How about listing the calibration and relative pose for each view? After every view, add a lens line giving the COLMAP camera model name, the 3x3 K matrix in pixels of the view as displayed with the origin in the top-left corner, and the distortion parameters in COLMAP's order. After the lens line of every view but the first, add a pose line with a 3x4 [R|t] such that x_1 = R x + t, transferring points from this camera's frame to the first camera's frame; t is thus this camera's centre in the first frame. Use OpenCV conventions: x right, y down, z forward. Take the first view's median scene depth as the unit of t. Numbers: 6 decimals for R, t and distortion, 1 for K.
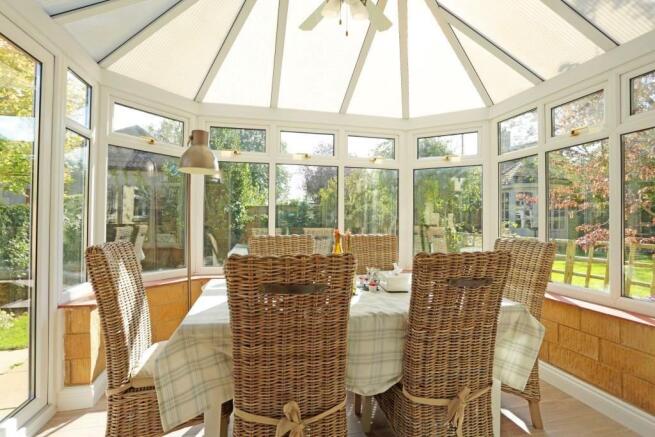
lens RADIAL K [[321.0, 0, 327.4], [0, 321.0, 218.0], [0, 0, 1]] dist [-0.004822, 0.000705]
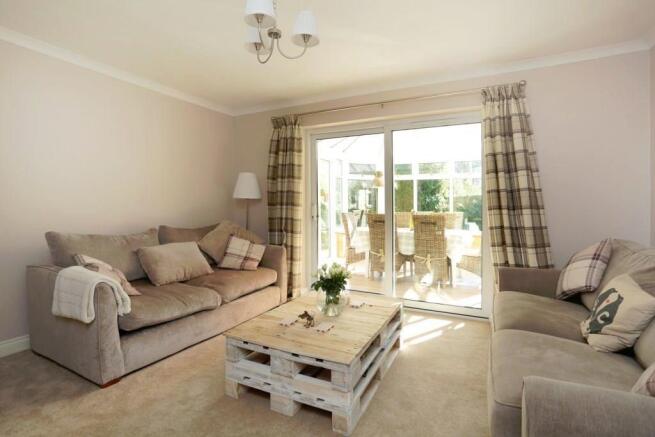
lens RADIAL K [[321.0, 0, 327.4], [0, 321.0, 214.7], [0, 0, 1]] dist [-0.004822, 0.000705]
pose [[0.754665, 0.004229, -0.656097, 1.247450], [0.010102, 0.999786, 0.018065, 0.032341], [0.656033, -0.020261, 0.754460, -1.522335]]
